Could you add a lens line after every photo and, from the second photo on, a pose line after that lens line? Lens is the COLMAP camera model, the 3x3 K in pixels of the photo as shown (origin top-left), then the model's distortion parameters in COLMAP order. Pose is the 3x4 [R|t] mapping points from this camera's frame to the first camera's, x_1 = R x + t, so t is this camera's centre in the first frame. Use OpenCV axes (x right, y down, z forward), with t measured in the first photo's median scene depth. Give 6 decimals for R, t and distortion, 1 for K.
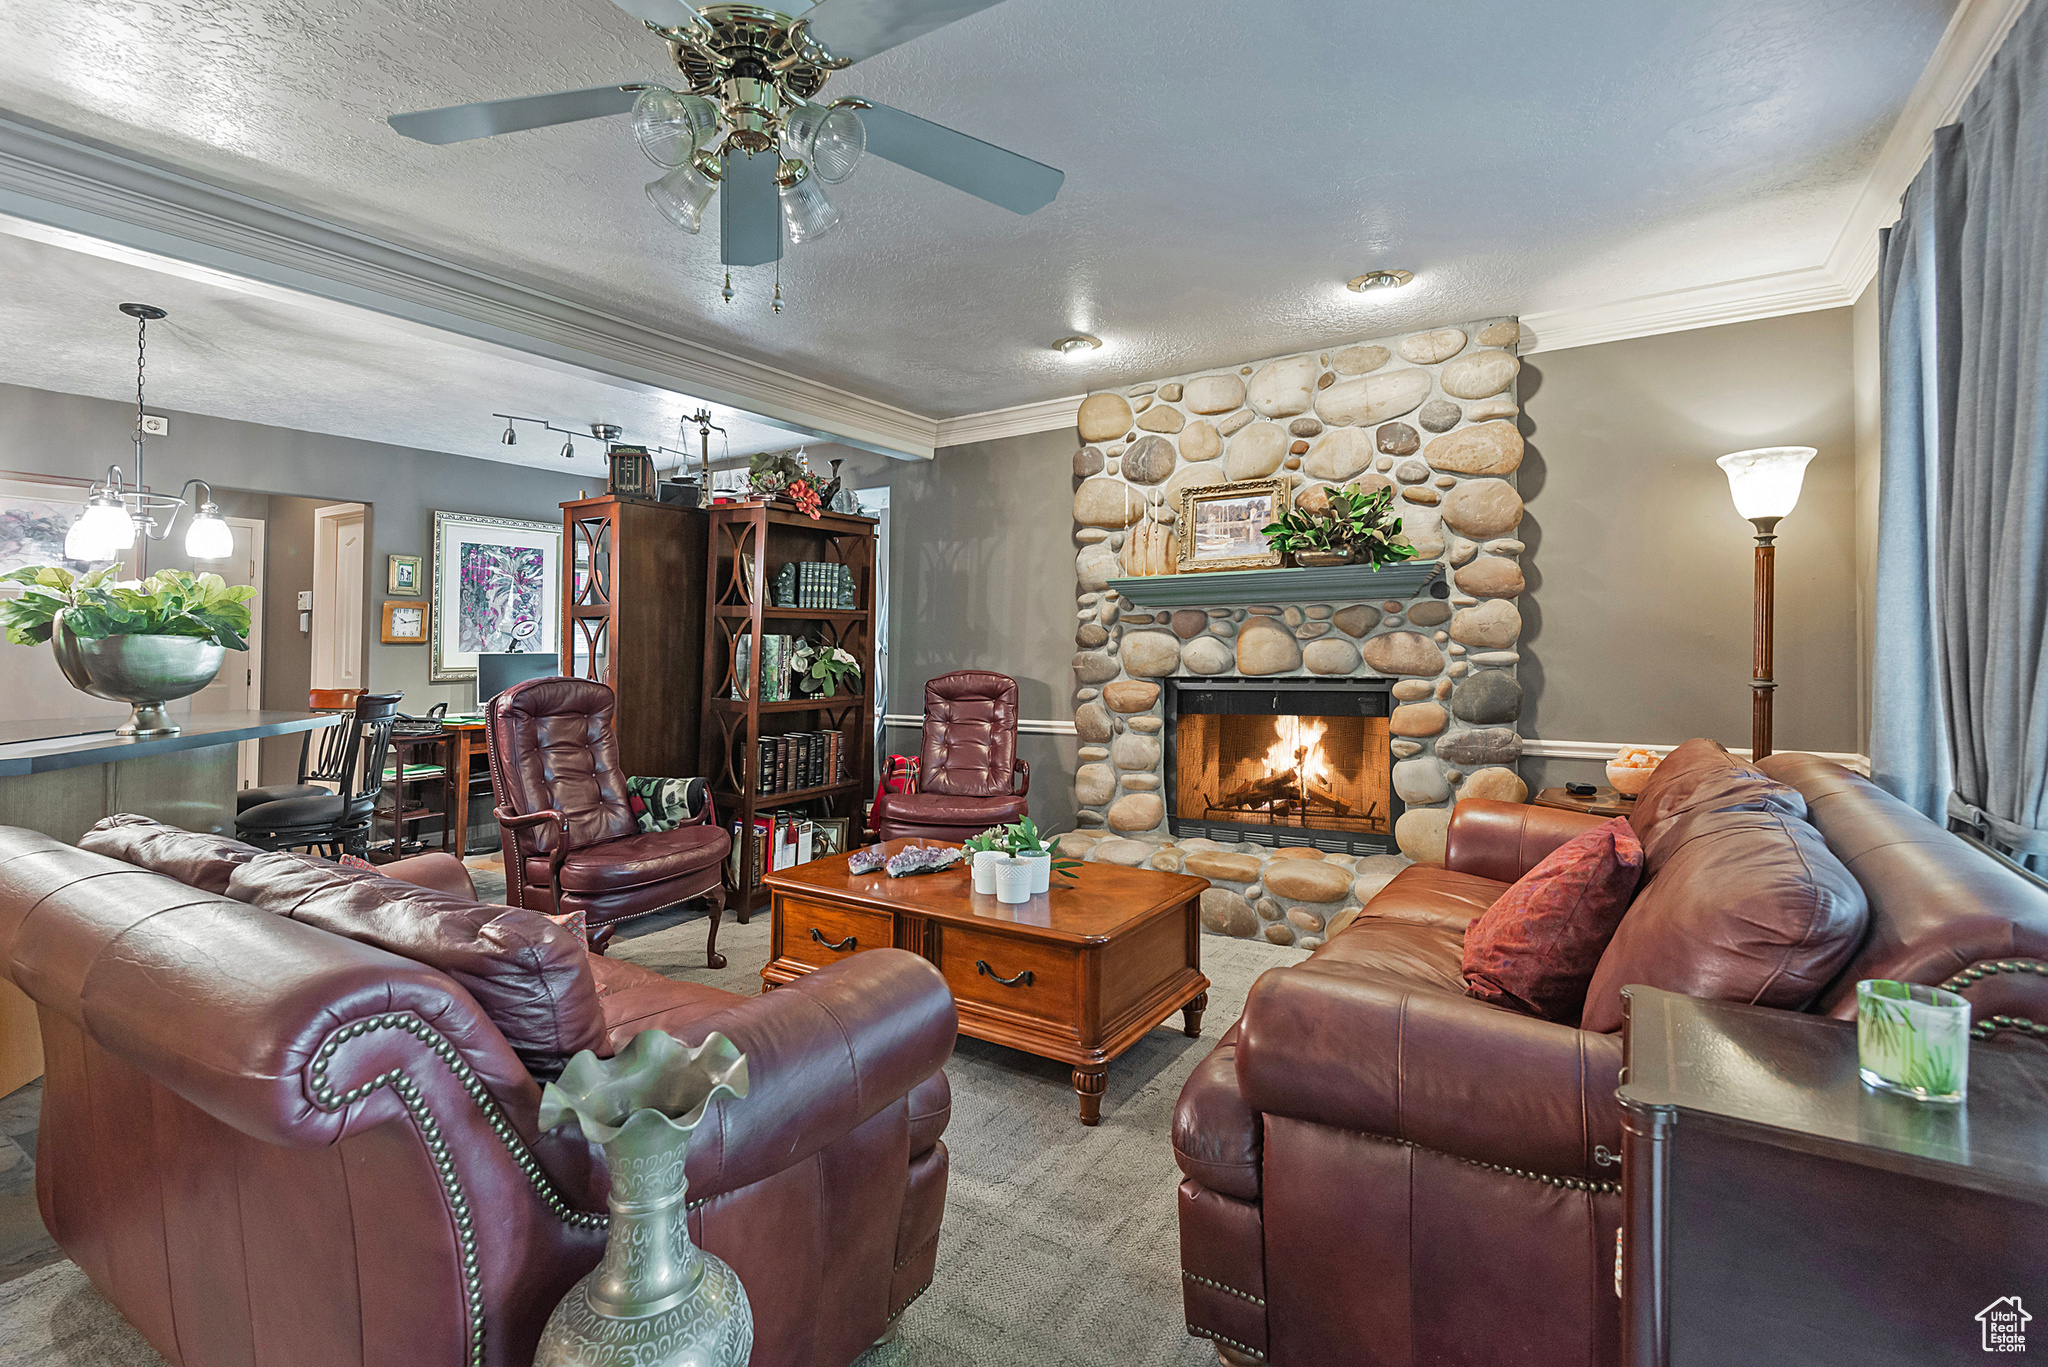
lens RADIAL K [[943.3, 0, 1024.6], [0, 943.3, 626.0], [0, 0, 1]] dist [0.060463, -0.038174]
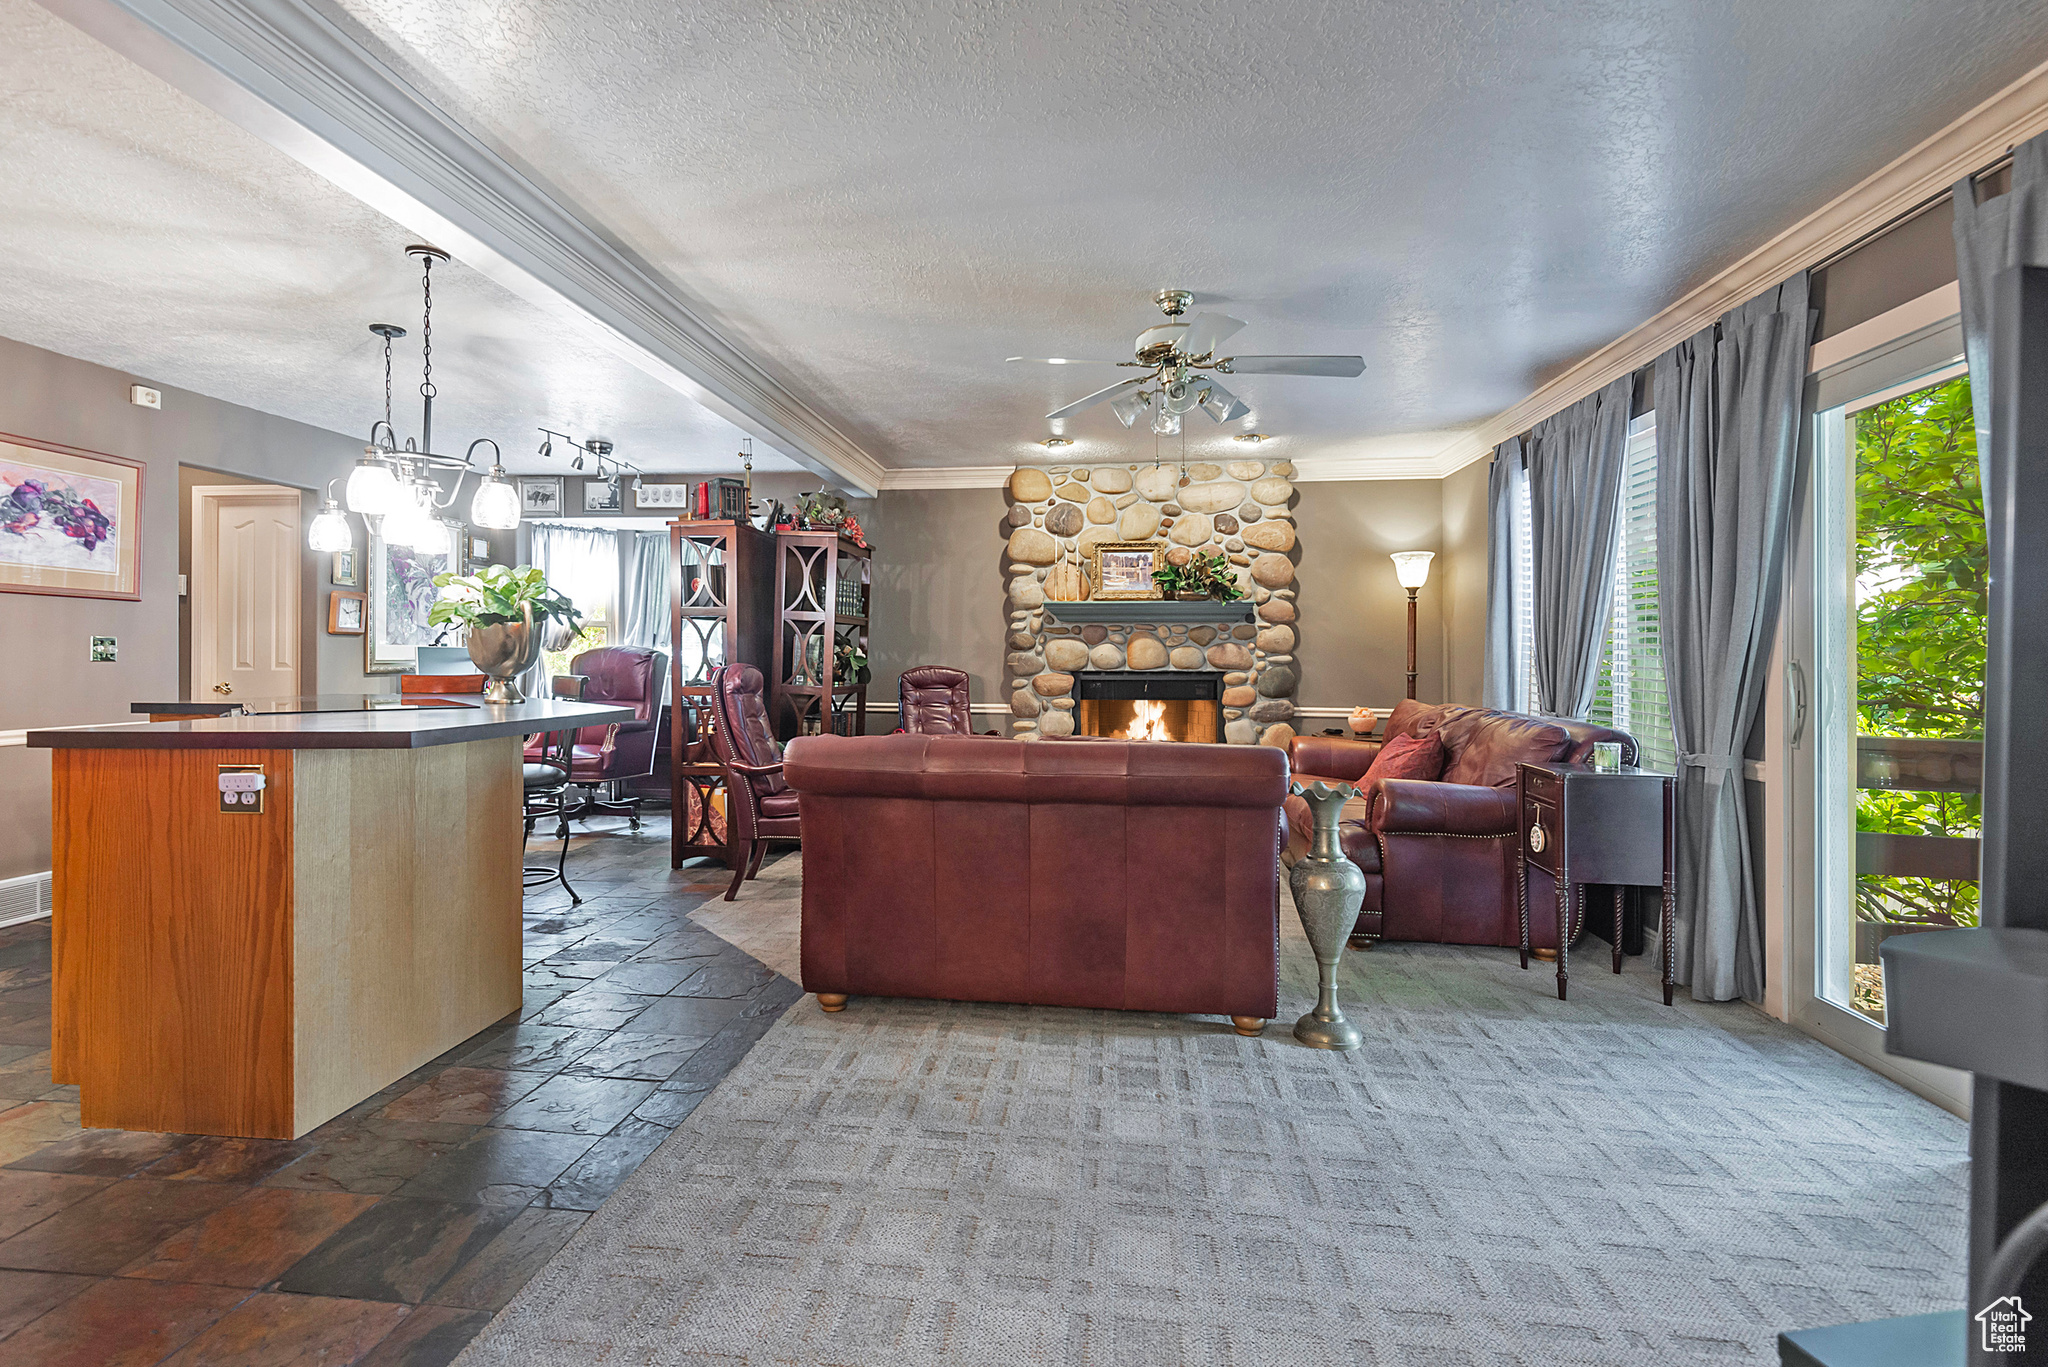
lens RADIAL K [[938.6, 0, 1060.0], [0, 938.6, 642.7], [0, 0, 1]] dist [0.040917, -0.026381]
pose [[0.885118, 0.021755, 0.464858, -0.561317], [-0.025049, 0.999686, 0.000909, 0.010395], [-0.464692, -0.012449, 0.885385, -0.262760]]
